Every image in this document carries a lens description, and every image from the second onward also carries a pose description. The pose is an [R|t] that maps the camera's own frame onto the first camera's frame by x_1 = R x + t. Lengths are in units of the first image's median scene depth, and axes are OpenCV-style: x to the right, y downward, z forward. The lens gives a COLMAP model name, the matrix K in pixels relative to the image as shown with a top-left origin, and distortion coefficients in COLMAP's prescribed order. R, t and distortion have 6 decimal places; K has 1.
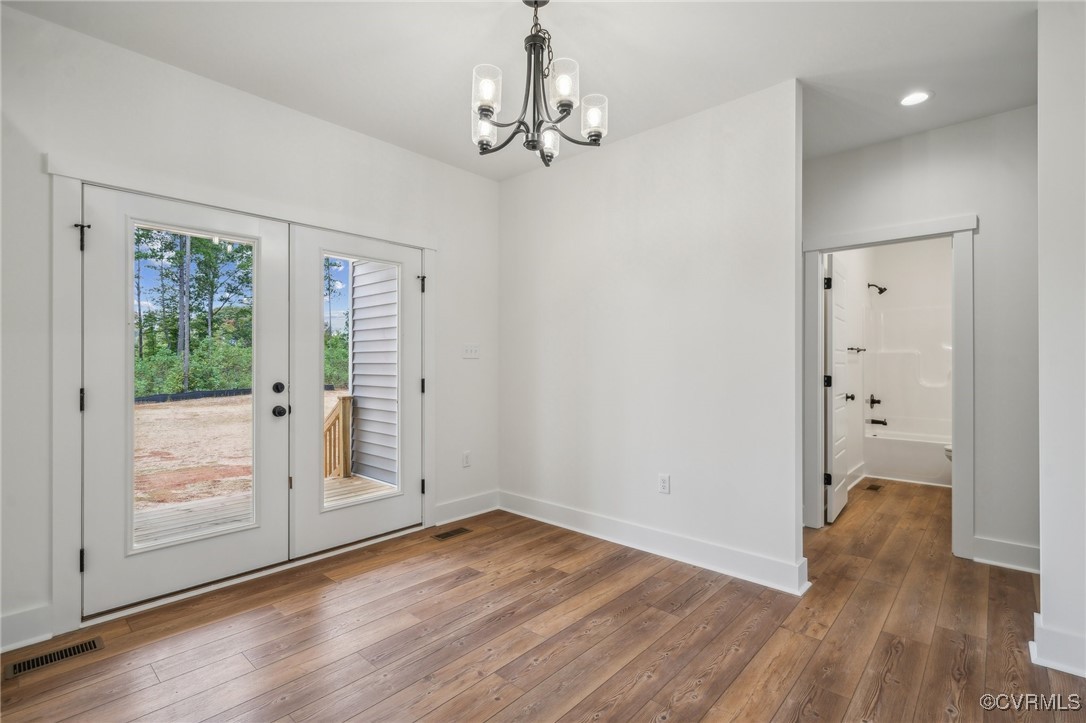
lens RADIAL K [[503.7, 0, 543.0], [0, 503.7, 361.5], [0, 0, 1]] dist [-0.010804, -0.000363]
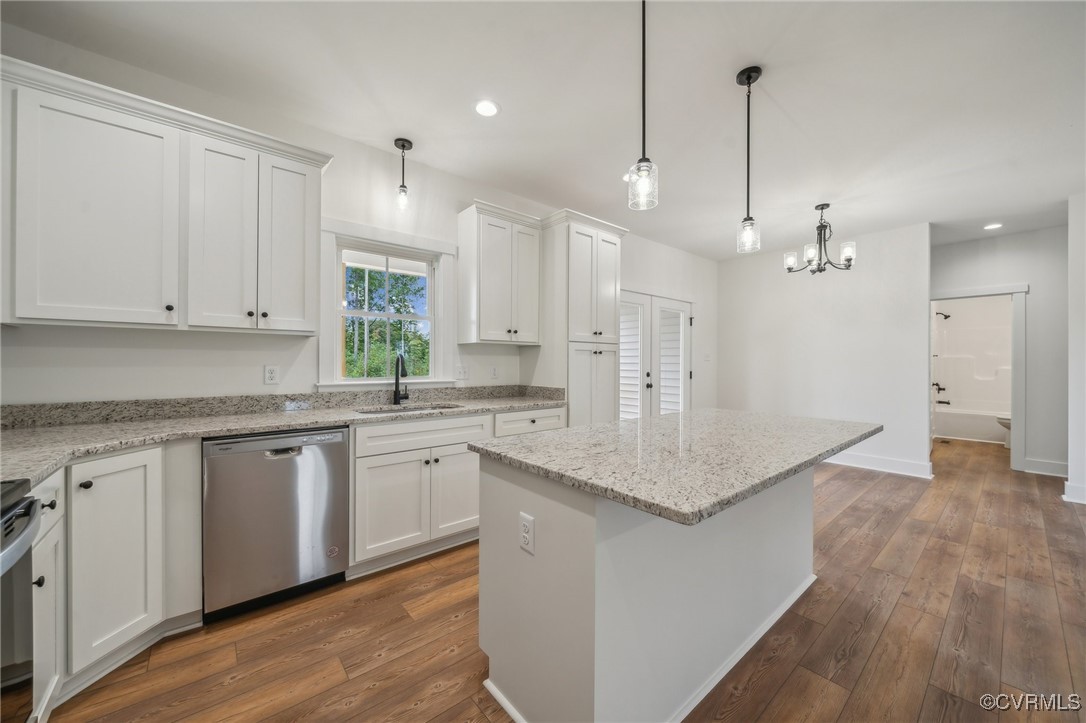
lens RADIAL K [[400.3, 0, 542.2], [0, 400.3, 362.2], [0, 0, 1]] dist [-0.009951, -0.000141]
pose [[0.990314, 0.003276, -0.138810, -0.724498], [-0.003129, 0.999994, 0.001279, -0.000279], [0.138814, -0.000832, 0.990318, -0.709975]]
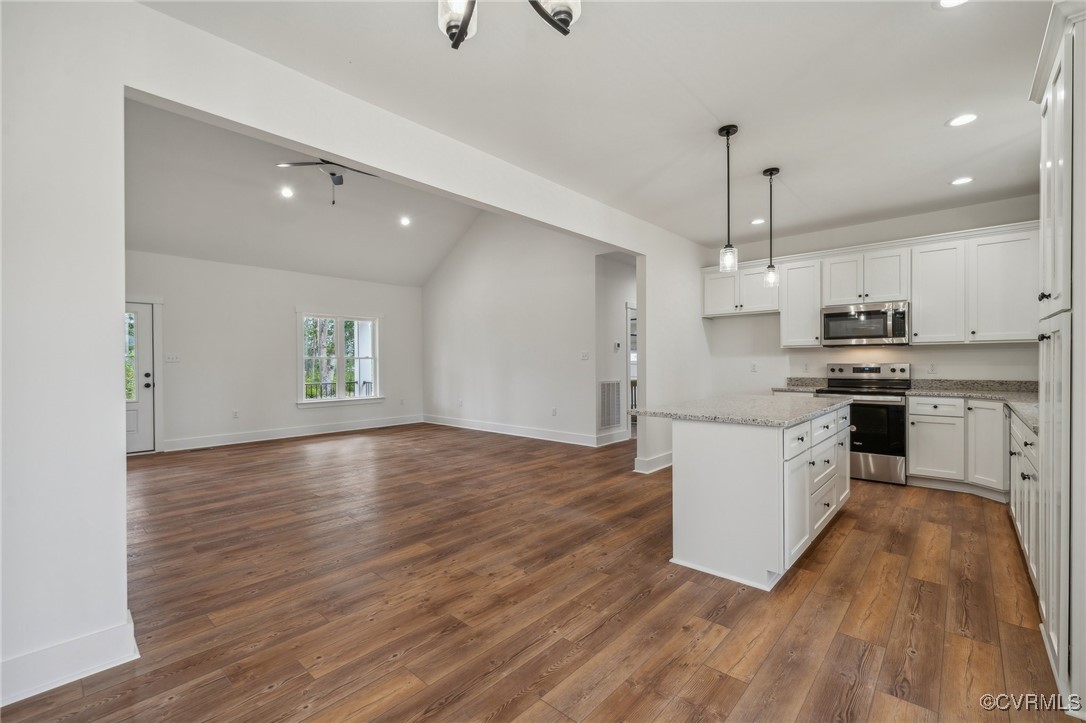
lens RADIAL K [[464.2, 0, 544.2], [0, 464.2, 364.6], [0, 0, 1]] dist [-0.002258, -0.000176]
pose [[-0.999986, 0.005279, -0.000871, -0.053637], [0.005275, 0.999976, 0.004428, 0.003137], [0.000894, 0.004423, -0.999990, 1.059931]]
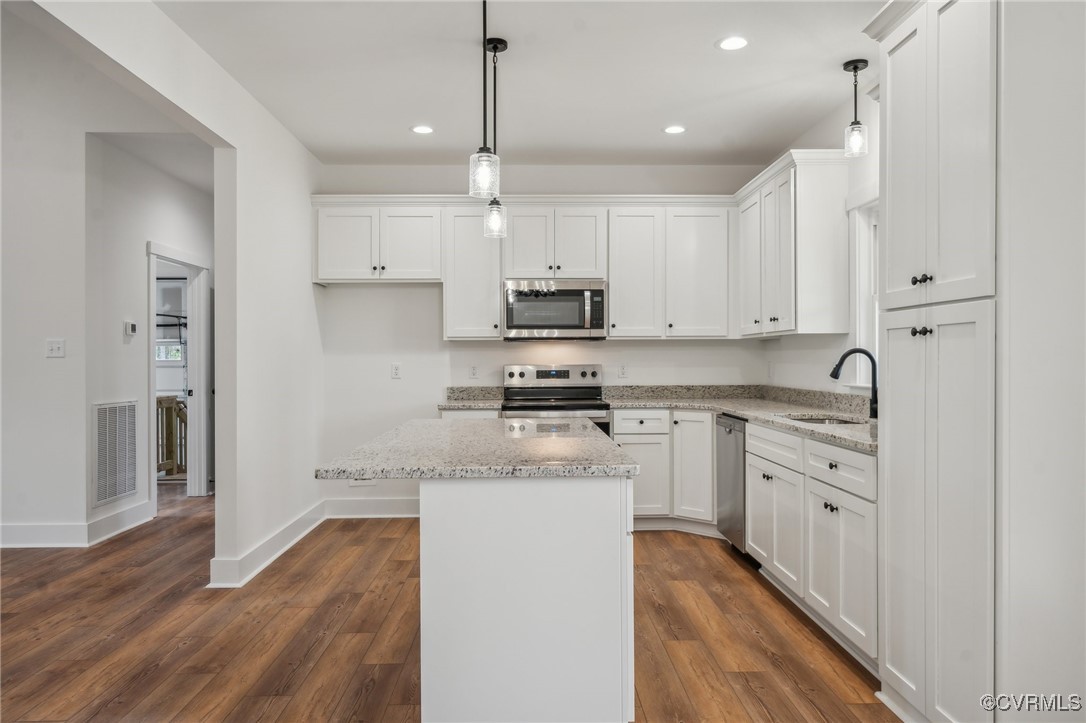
lens RADIAL K [[750.0, 0, 543.8], [0, 750.0, 361.2], [0, 0, 1]] dist [0.003544, 0.001354]
pose [[-0.725559, 0.003640, -0.688150, 0.107642], [0.004524, 0.999990, 0.000520, 0.002194], [0.688145, -0.002736, -0.725568, 0.740282]]
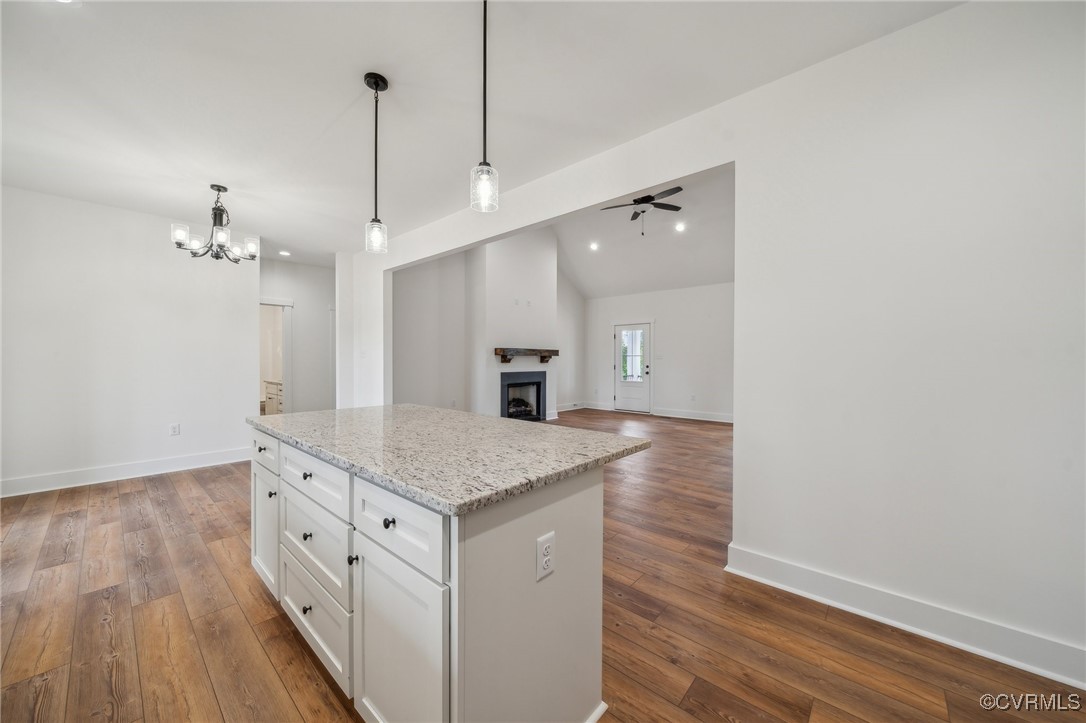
lens RADIAL K [[391.0, 0, 545.9], [0, 391.0, 362.4], [0, 0, 1]] dist [-0.002388, -0.000266]
pose [[-0.015018, -0.007810, 0.999857, -1.183752], [-0.003274, 0.999965, 0.007761, -0.000939], [-0.999882, -0.003157, -0.015043, -0.264086]]
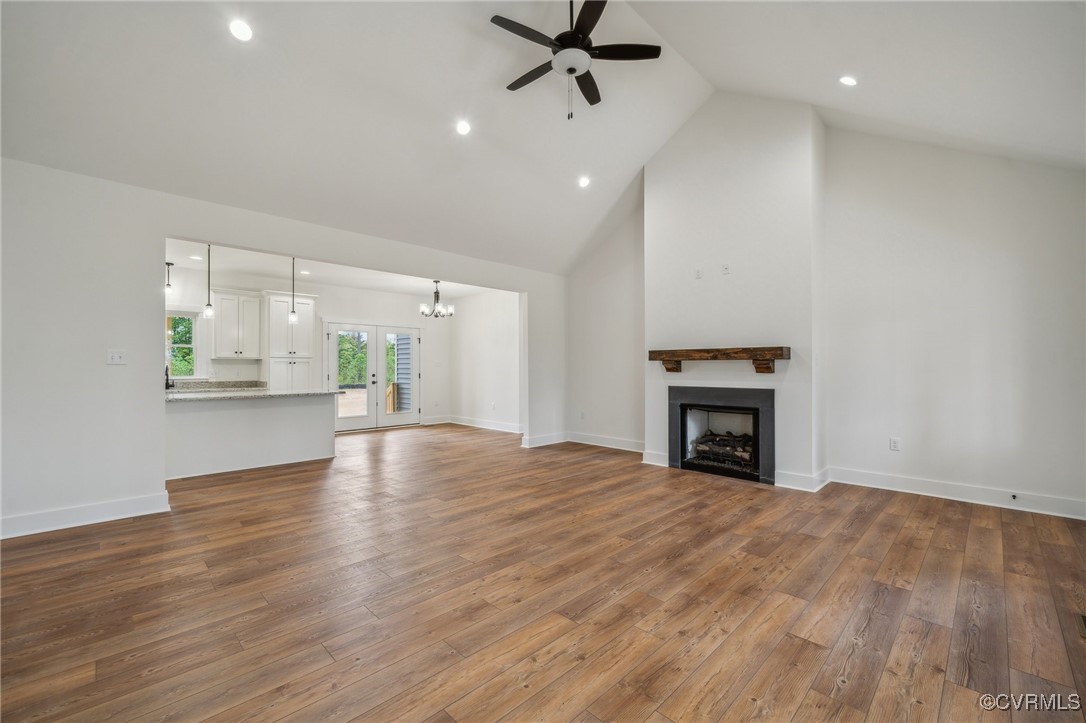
lens RADIAL K [[449.4, 0, 545.8], [0, 449.4, 363.1], [0, 0, 1]] dist [-0.001659, -0.000079]
pose [[0.998604, -0.003654, -0.052687, 0.770376], [0.003190, 0.999955, -0.008891, 0.000040], [0.052717, 0.008710, 0.998571, -1.911692]]
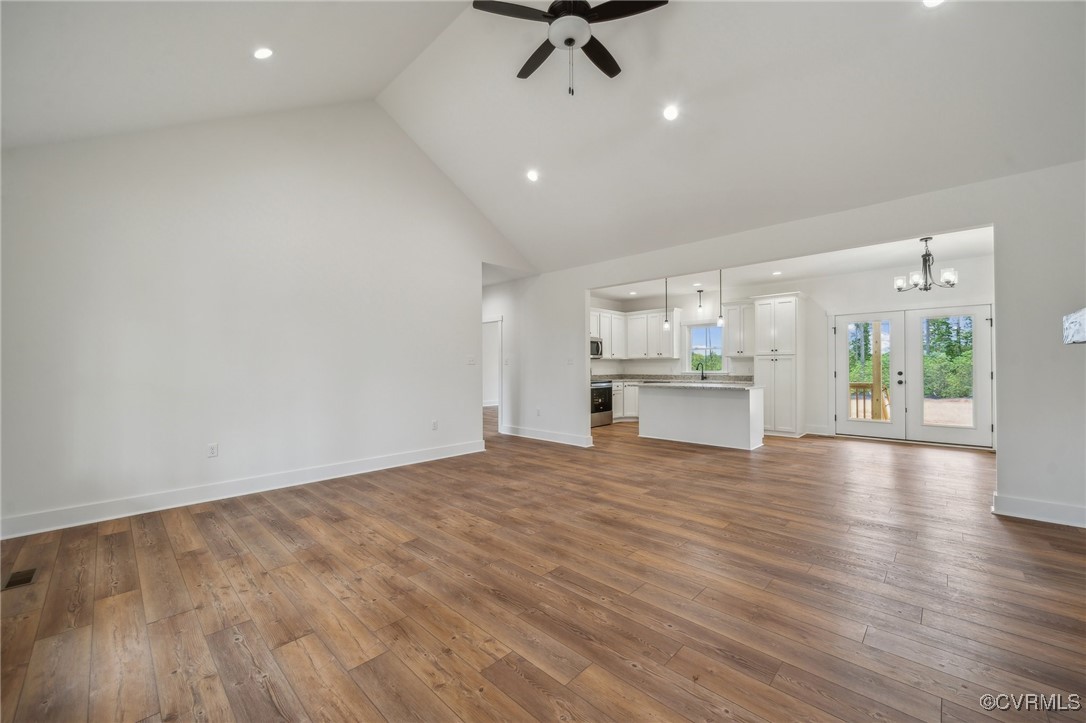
lens RADIAL K [[422.8, 0, 543.2], [0, 422.8, 363.8], [0, 0, 1]] dist [-0.007342, -0.000027]
pose [[-0.033140, -0.006548, -0.999429, 1.750165], [0.006451, 0.999956, -0.006766, 0.003840], [0.999430, -0.006672, -0.033097, -0.813140]]
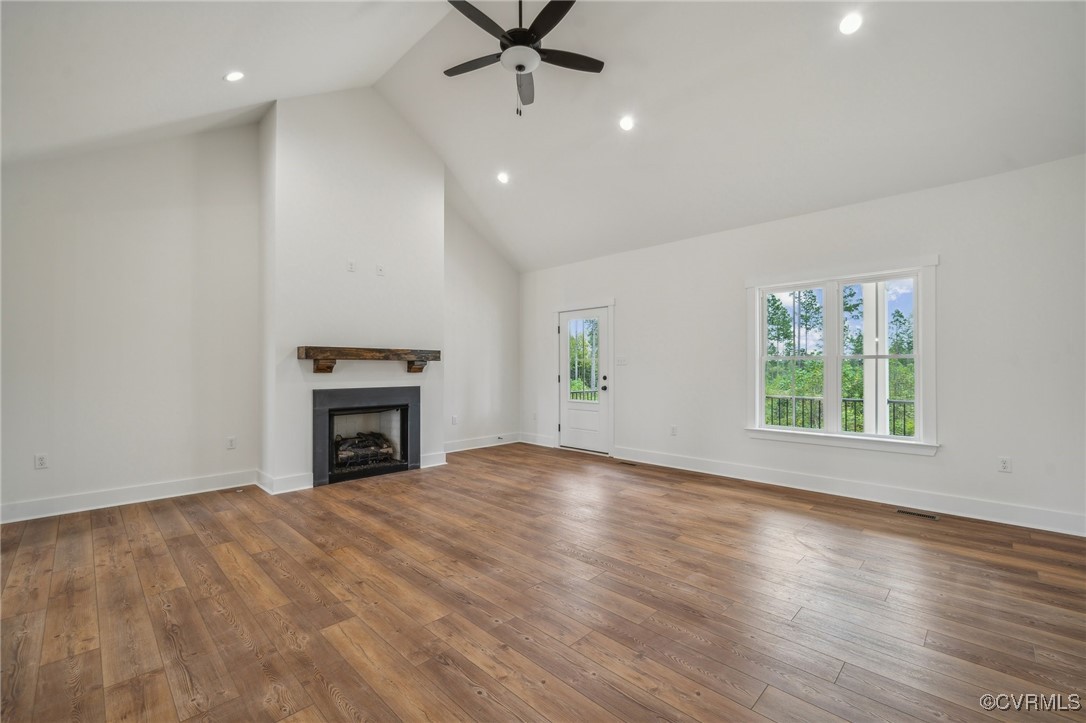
lens RADIAL K [[457.6, 0, 544.6], [0, 457.6, 364.1], [0, 0, 1]] dist [-0.001413, 0.000085]
pose [[0.041034, 0.005794, 0.999141, -0.358839], [0.000646, 0.999983, -0.005826, 0.000761], [-0.999158, 0.000884, 0.041029, -0.888226]]
